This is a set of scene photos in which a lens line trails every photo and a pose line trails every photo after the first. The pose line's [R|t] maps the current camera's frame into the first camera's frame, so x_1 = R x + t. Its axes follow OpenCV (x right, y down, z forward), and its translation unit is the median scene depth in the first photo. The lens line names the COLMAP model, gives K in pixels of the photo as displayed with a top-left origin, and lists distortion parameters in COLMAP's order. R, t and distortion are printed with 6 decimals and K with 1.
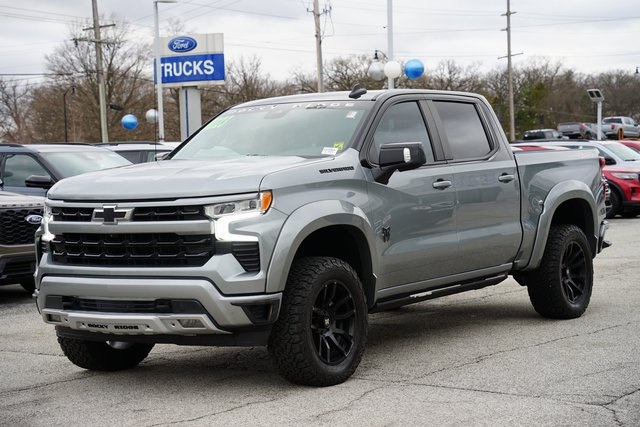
lens RADIAL K [[1284.1, 0, 320.1], [0, 1284.1, 215.3], [0, 0, 1]] dist [0.106679, 0.000000]
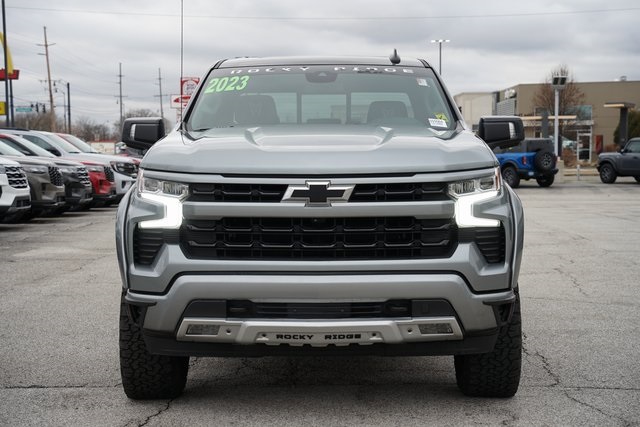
lens RADIAL K [[1284.1, 0, 320.0], [0, 1284.1, 212.3], [0, 0, 1]] dist [0.106679, 0.000000]
pose [[0.895327, 0.001036, 0.445408, -0.518918], [-0.002359, 0.999994, 0.002415, 0.009276], [-0.445403, -0.003213, 0.895324, 0.307181]]
